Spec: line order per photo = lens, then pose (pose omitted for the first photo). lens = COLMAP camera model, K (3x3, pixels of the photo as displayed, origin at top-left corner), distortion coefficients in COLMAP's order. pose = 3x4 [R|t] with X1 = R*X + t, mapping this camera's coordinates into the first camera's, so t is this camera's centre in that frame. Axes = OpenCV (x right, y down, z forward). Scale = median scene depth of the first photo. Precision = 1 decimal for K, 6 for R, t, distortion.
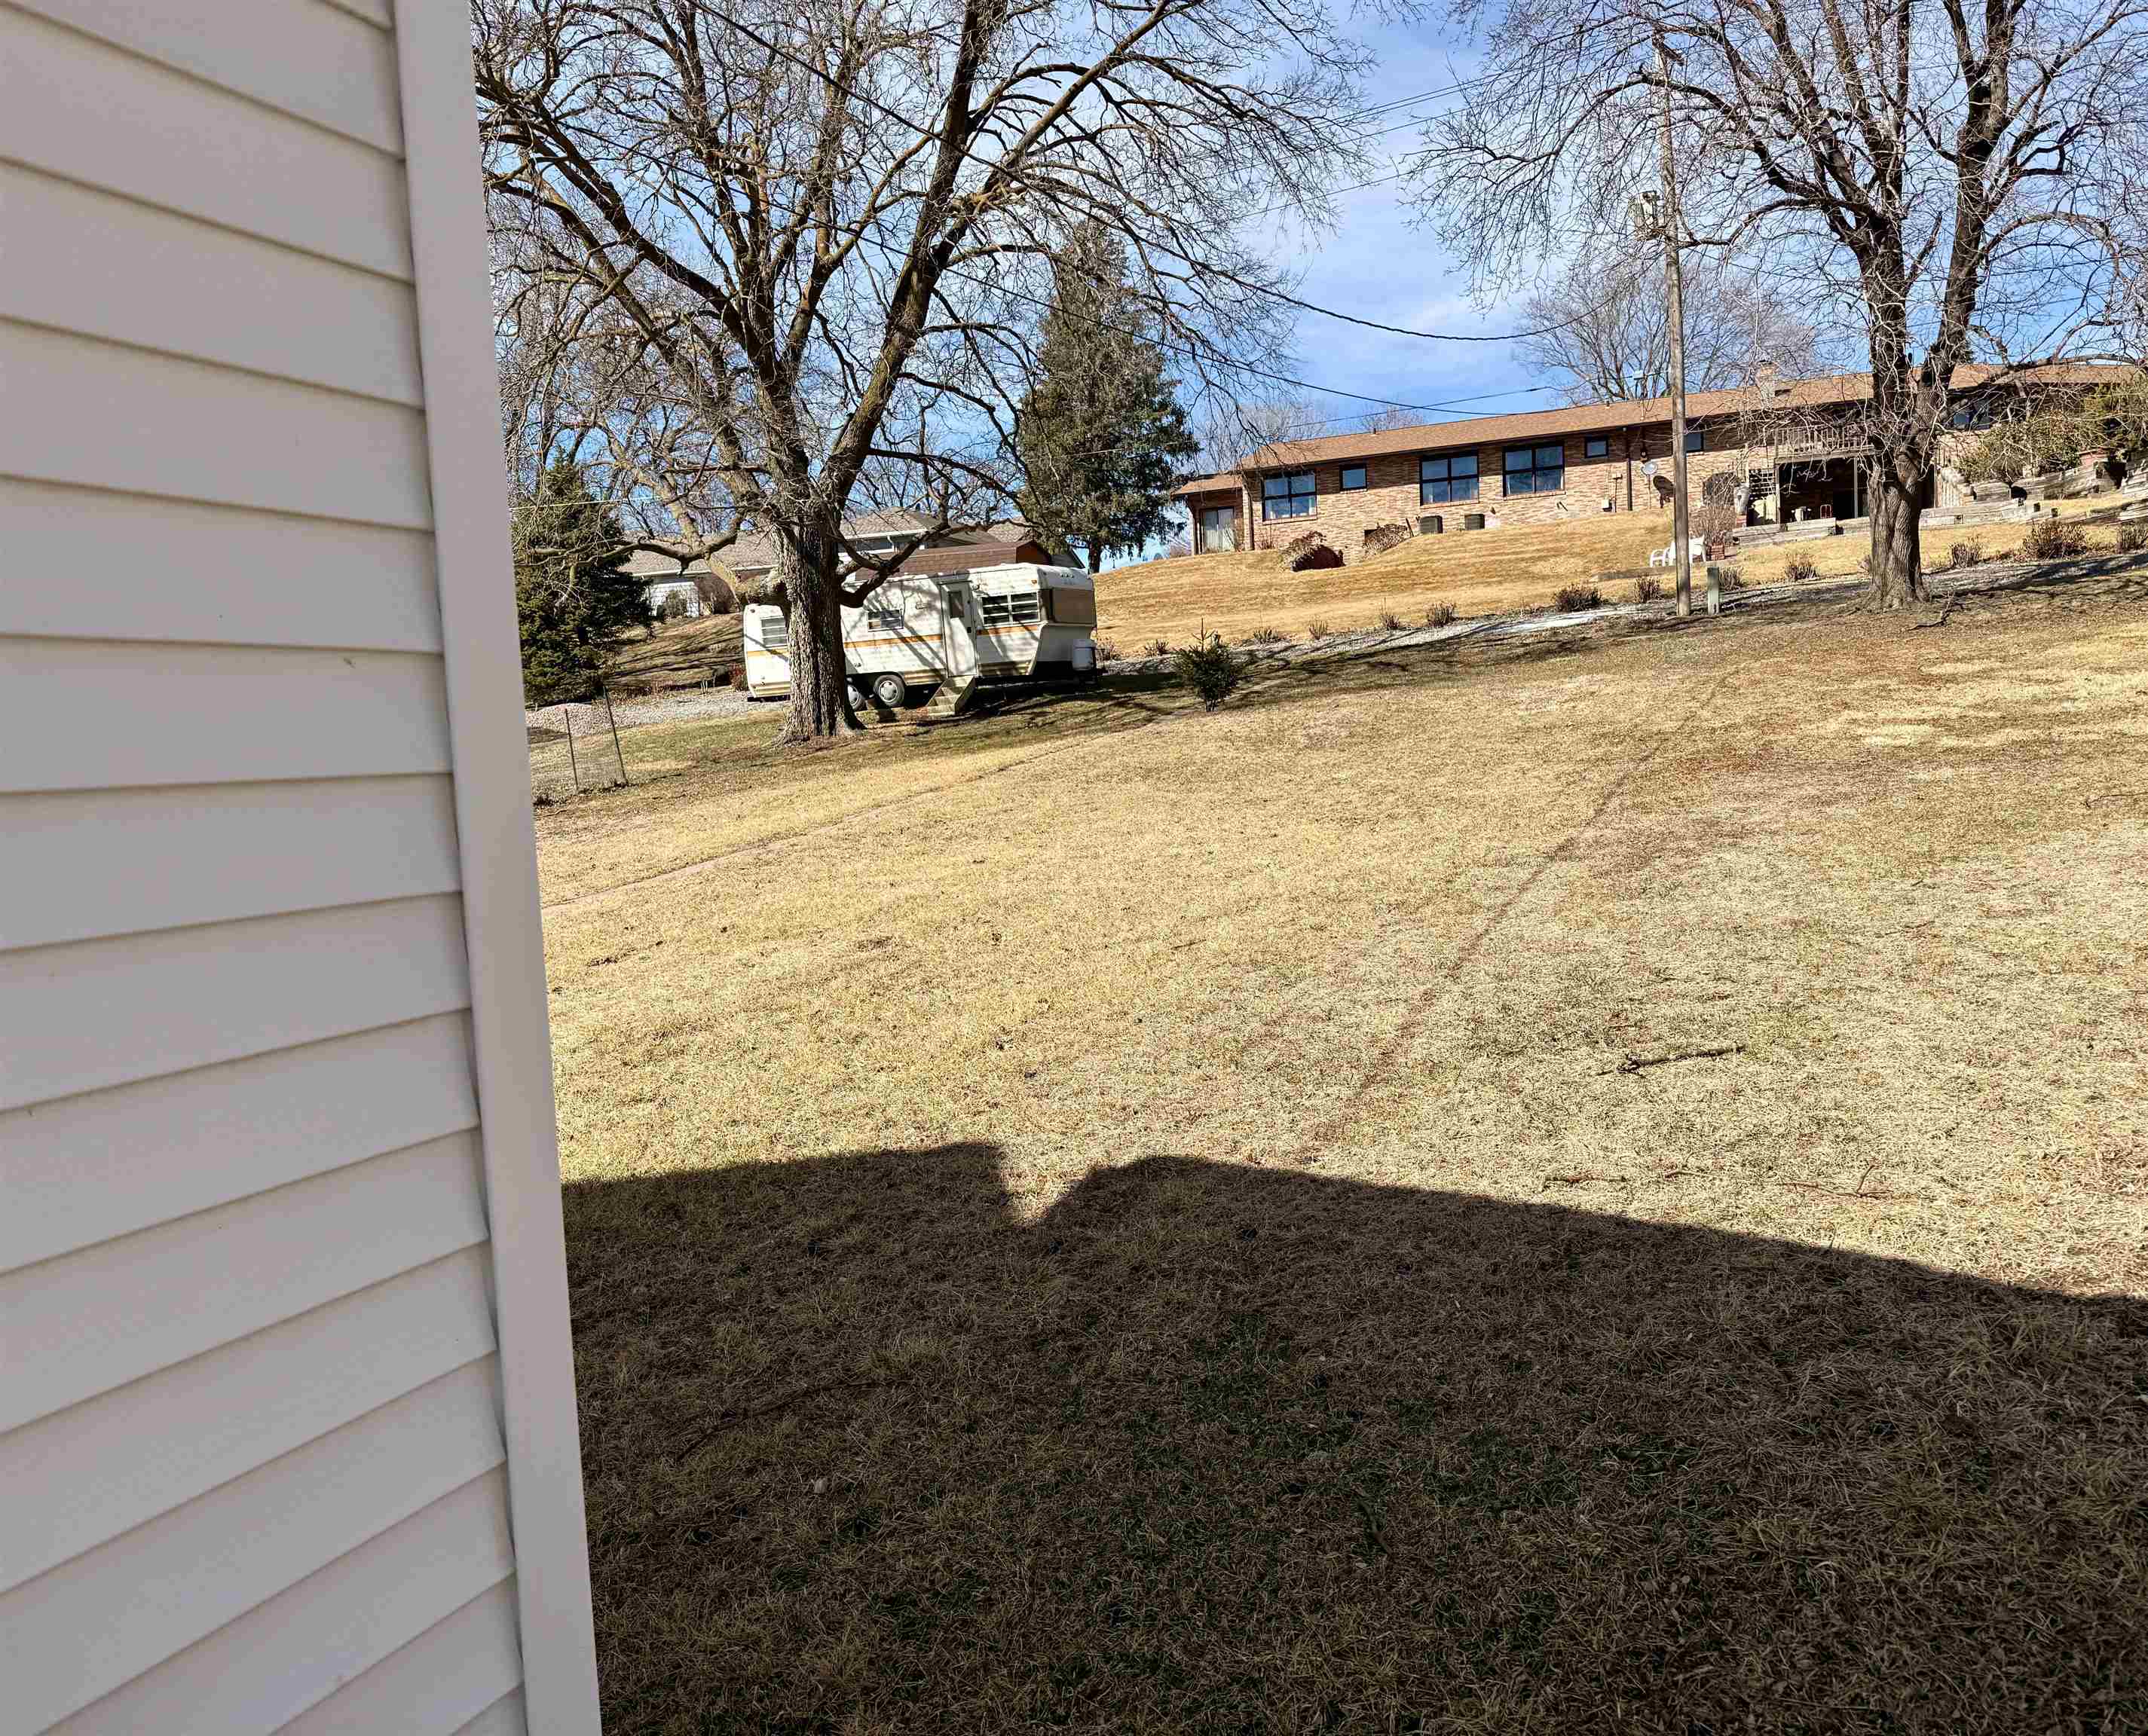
lens RADIAL K [[1459.9, 0, 1074.0], [0, 1459.9, 868.0], [0, 0, 1]] dist [-0.030728, -0.003446]
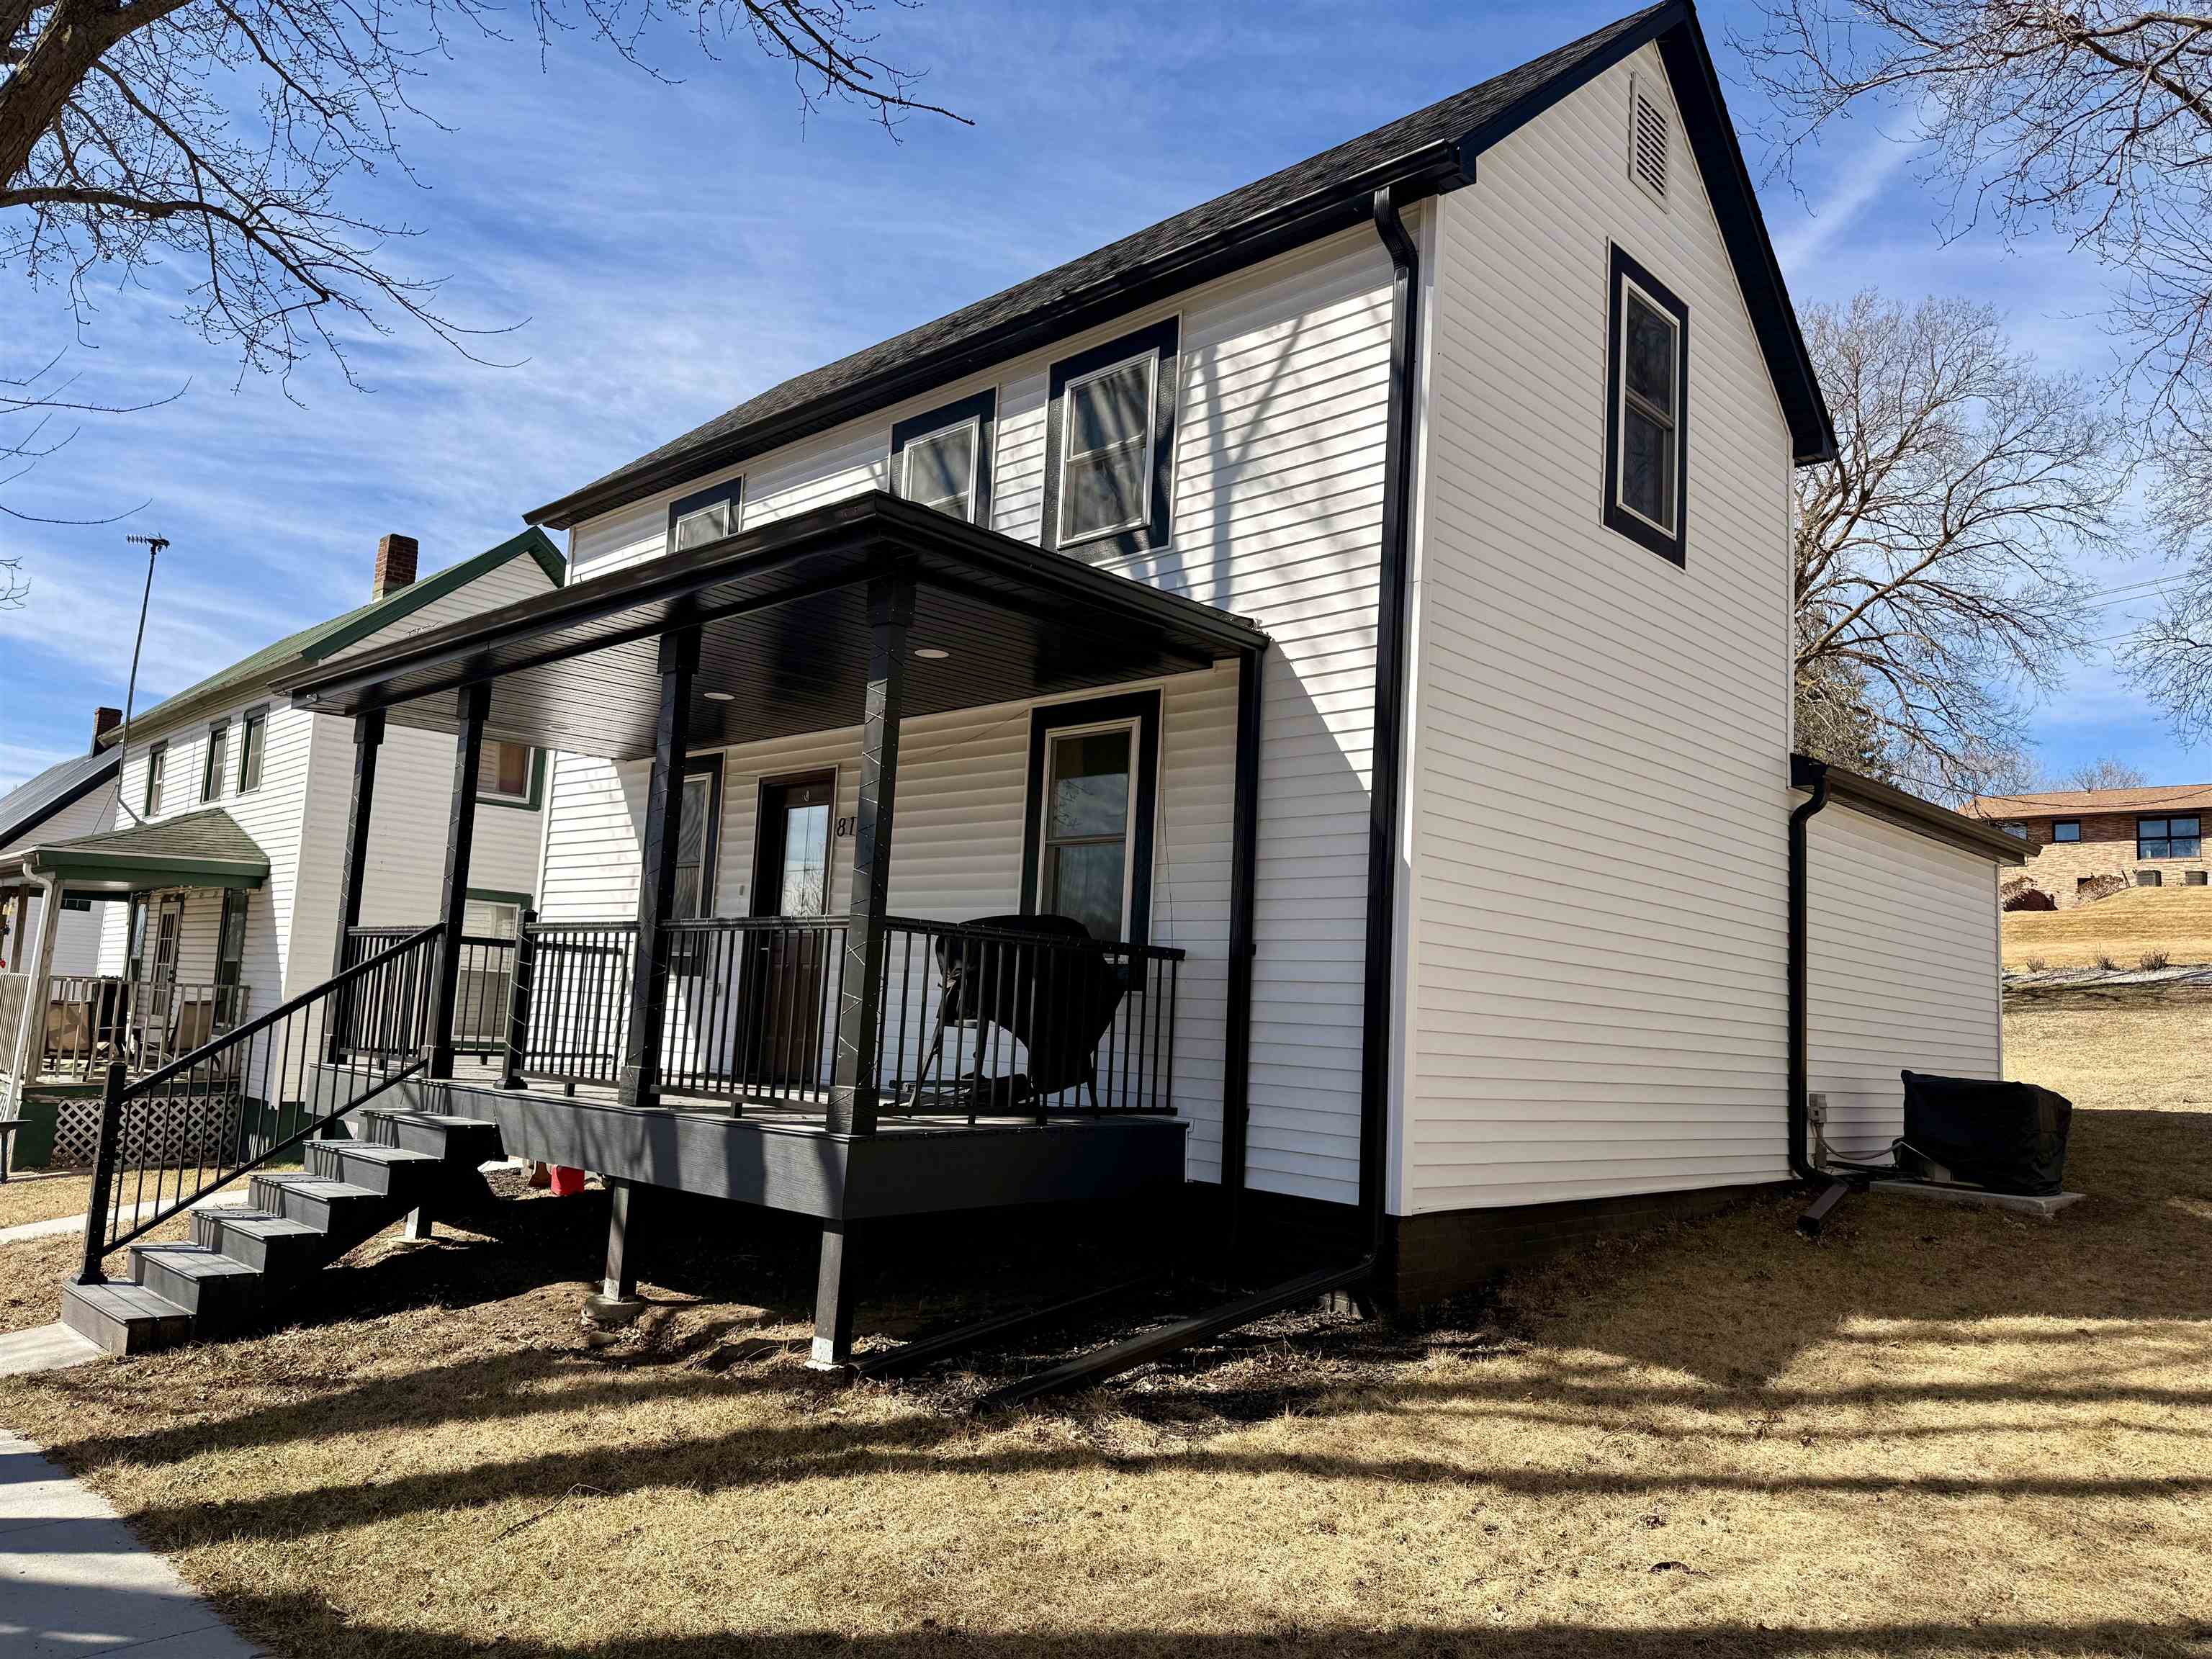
lens RADIAL K [[1551.5, 0, 1106.0], [0, 1551.5, 829.5], [0, 0, 1]] dist [0.170929, -0.170264]
pose [[0.939372, 0.054463, -0.338548, -0.111193], [-0.125605, 0.973337, -0.191934, 0.082529], [0.319068, 0.222821, 0.921166, -0.511723]]
